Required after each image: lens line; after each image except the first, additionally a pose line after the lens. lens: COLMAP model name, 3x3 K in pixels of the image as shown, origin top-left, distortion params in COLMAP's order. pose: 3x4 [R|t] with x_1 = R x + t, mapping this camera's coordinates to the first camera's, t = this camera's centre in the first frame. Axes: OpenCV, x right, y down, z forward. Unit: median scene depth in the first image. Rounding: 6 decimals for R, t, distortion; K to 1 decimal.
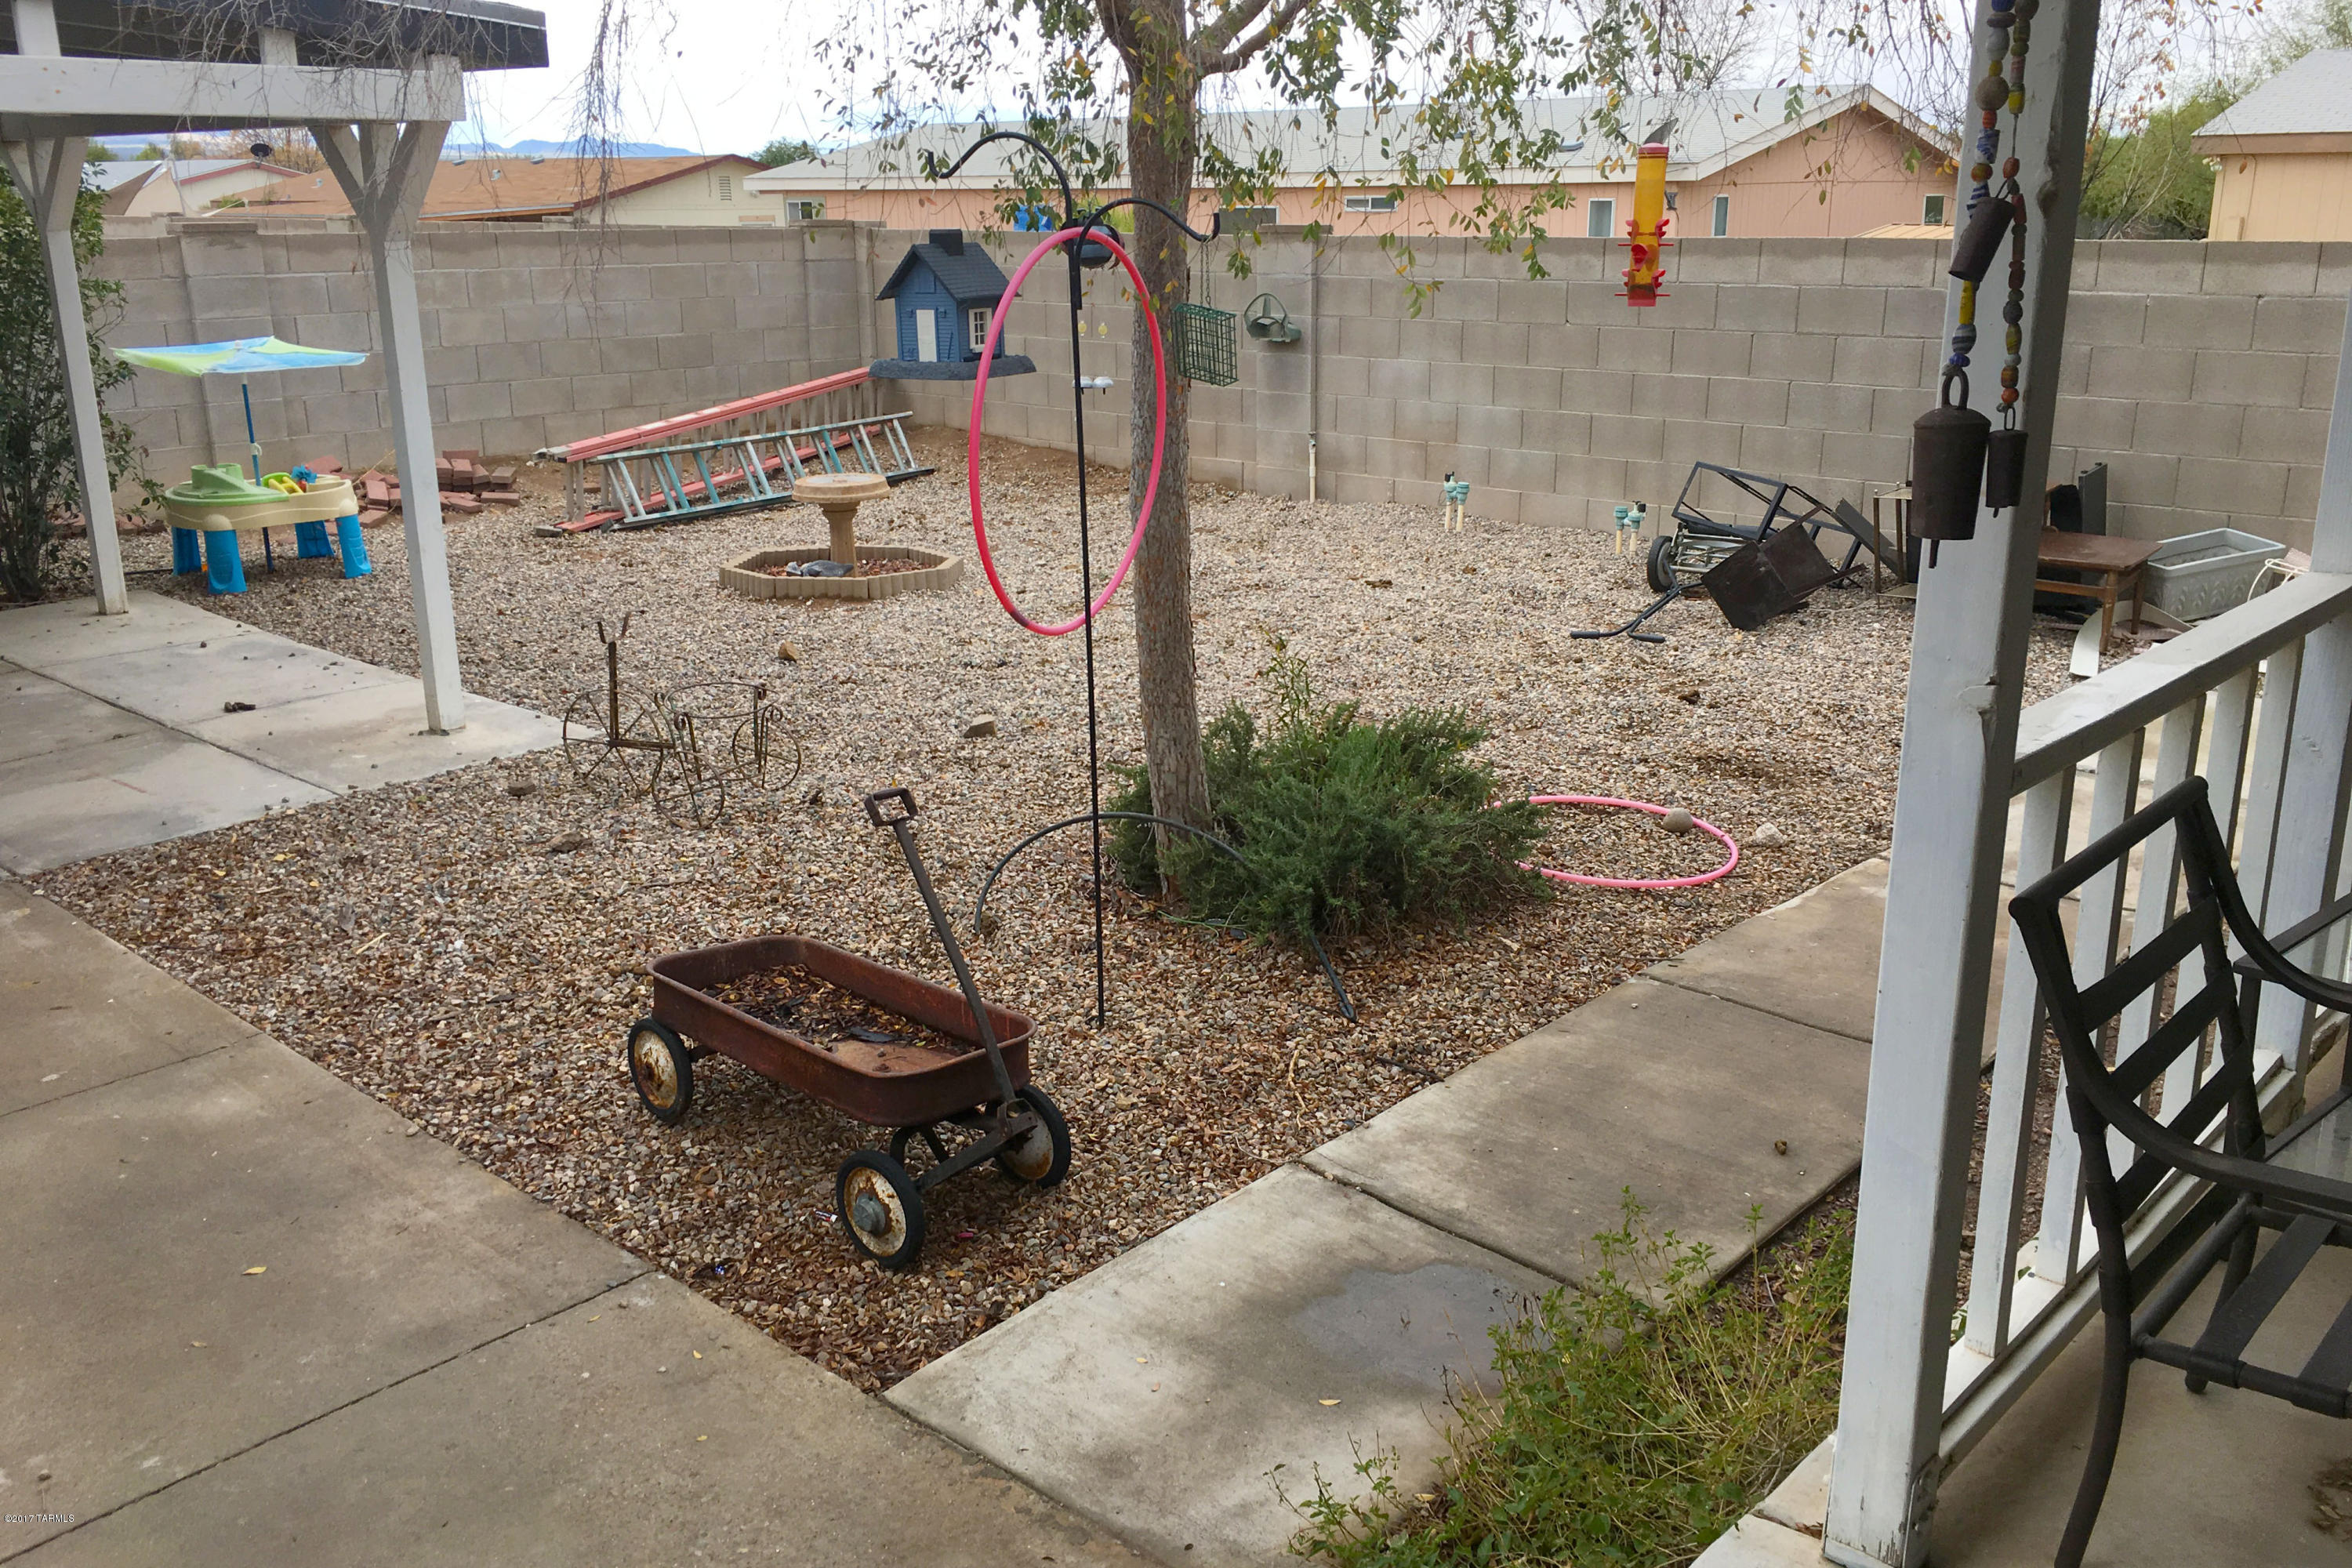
lens RADIAL K [[1973.2, 0, 1158.0], [0, 1973.2, 767.3], [0, 0, 1]] dist [0.032558, -0.032011]
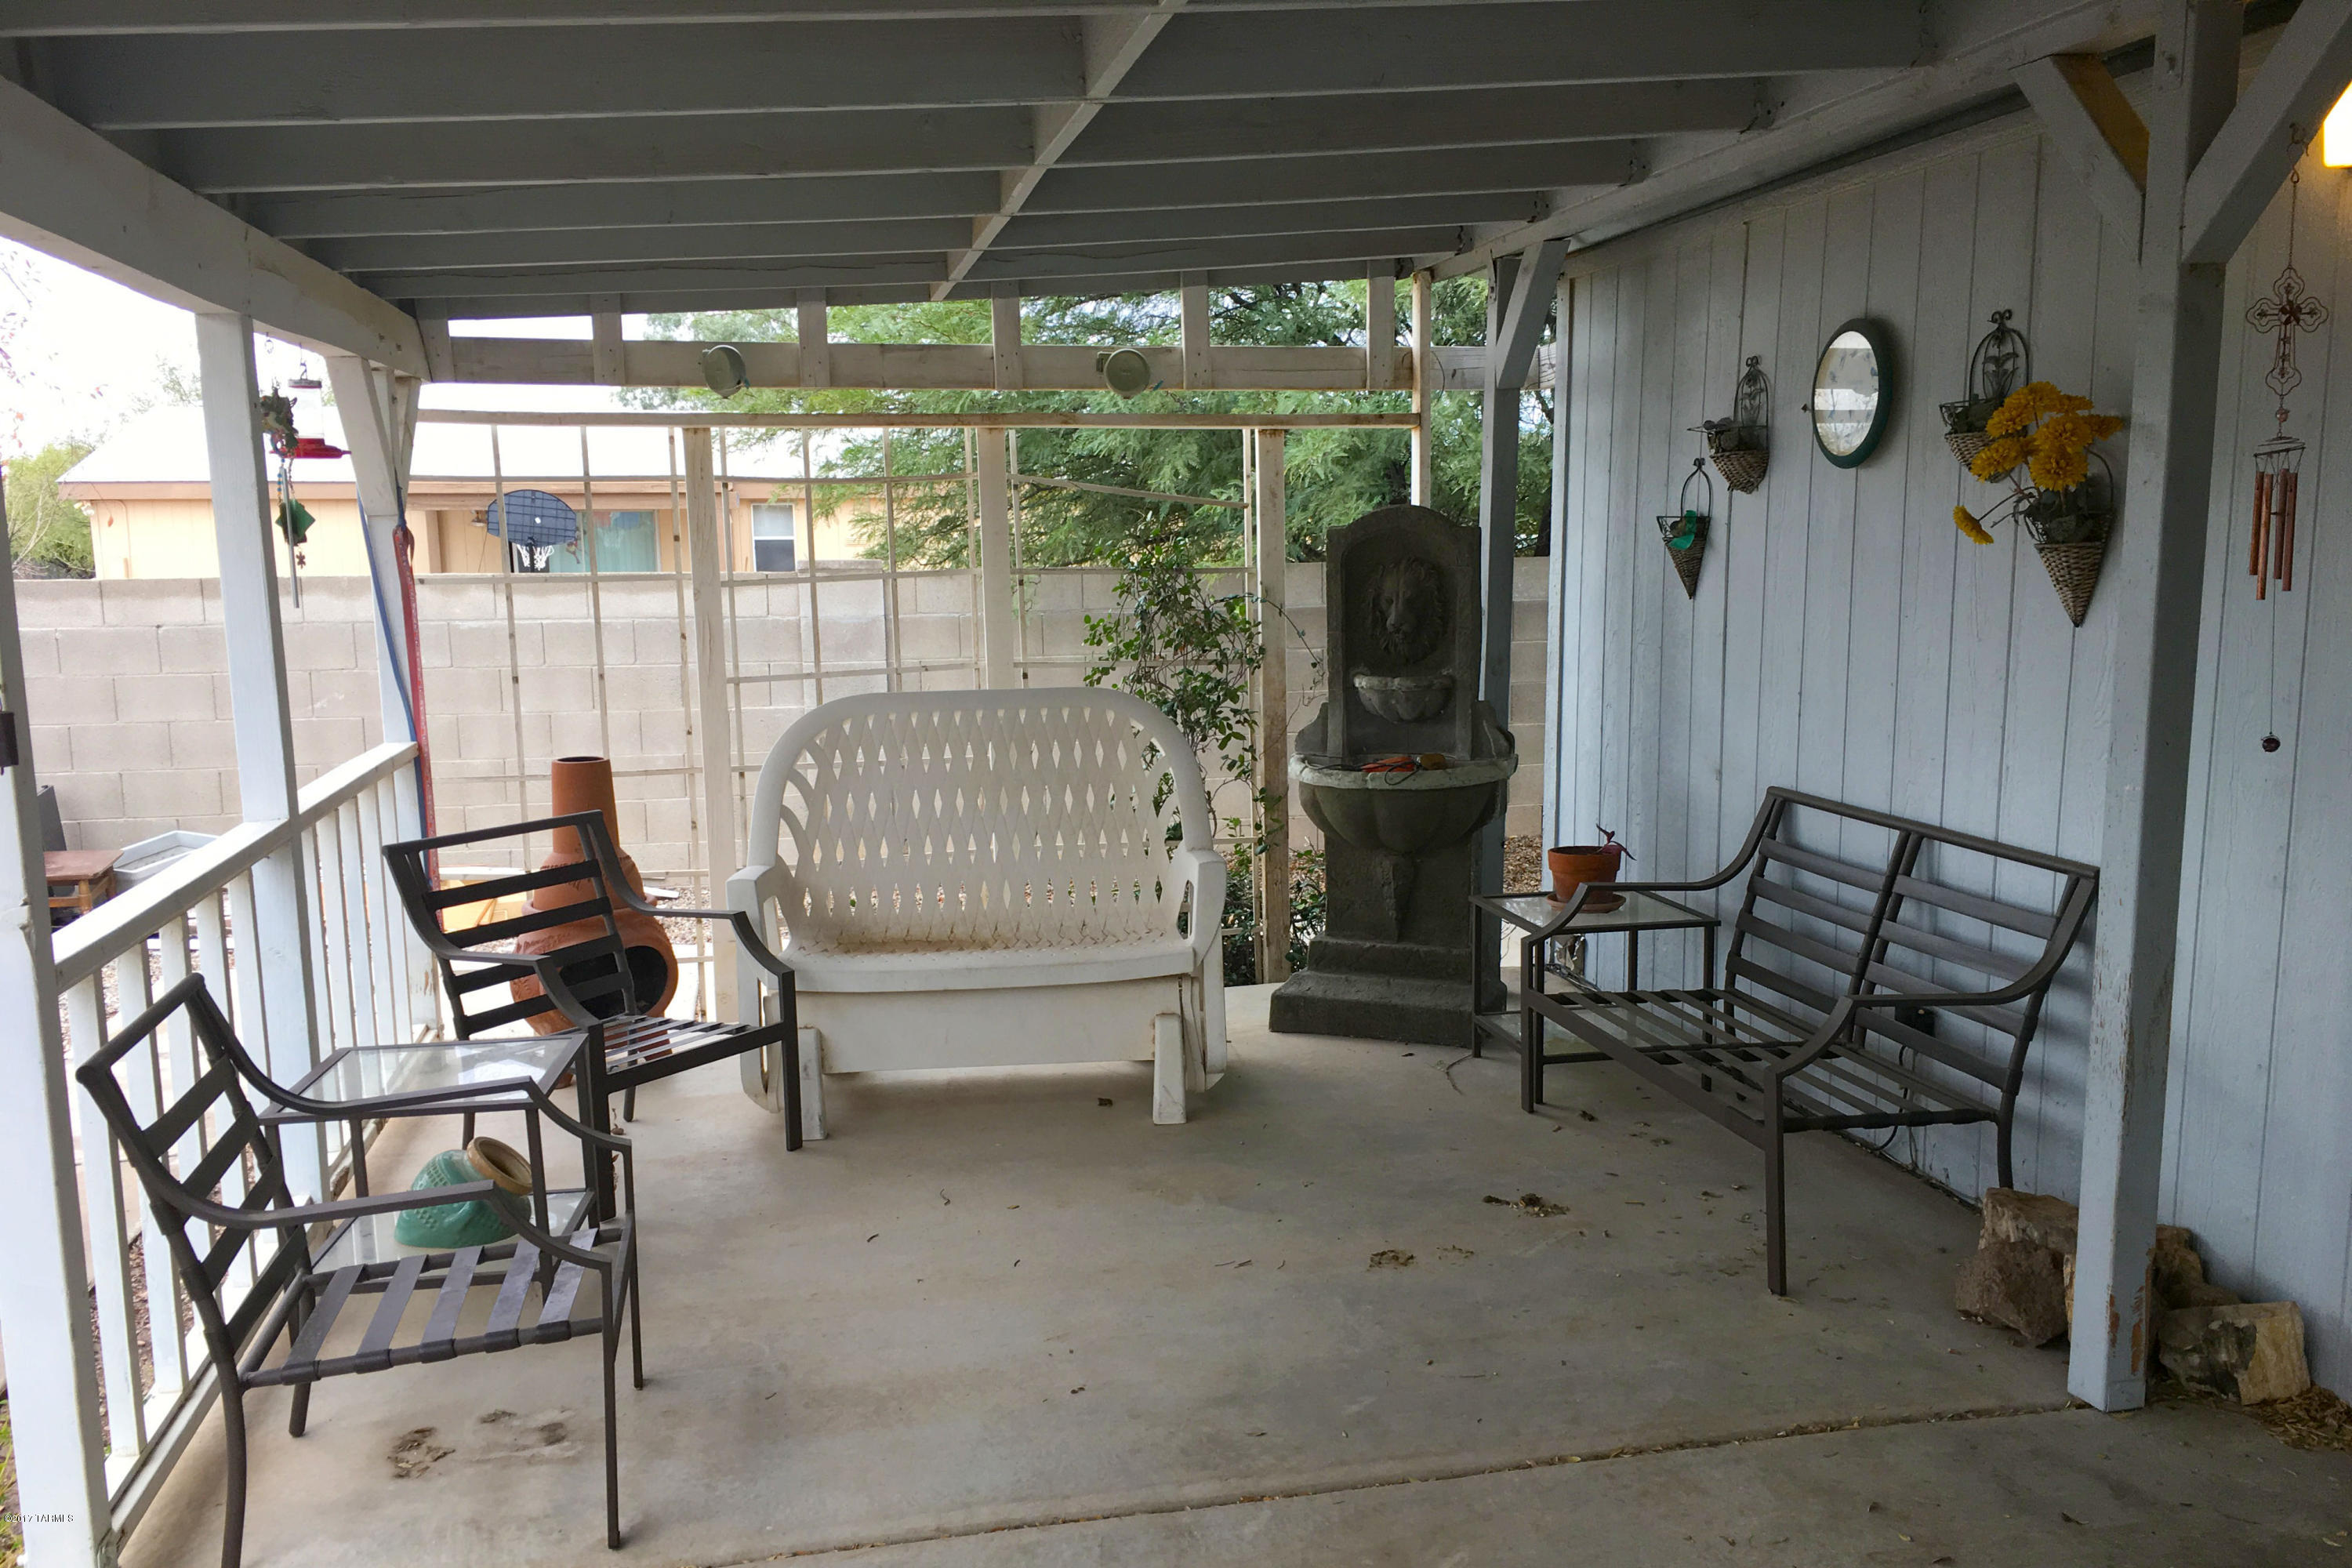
lens RADIAL K [[1973.2, 0, 1157.4], [0, 1973.2, 796.6], [0, 0, 1]] dist [0.032558, -0.032011]
pose [[0.572921, -0.118683, 0.810972, -0.170293], [0.238699, 0.970730, -0.026568, 0.082776], [-0.784082, 0.208800, 0.584481, -0.304258]]
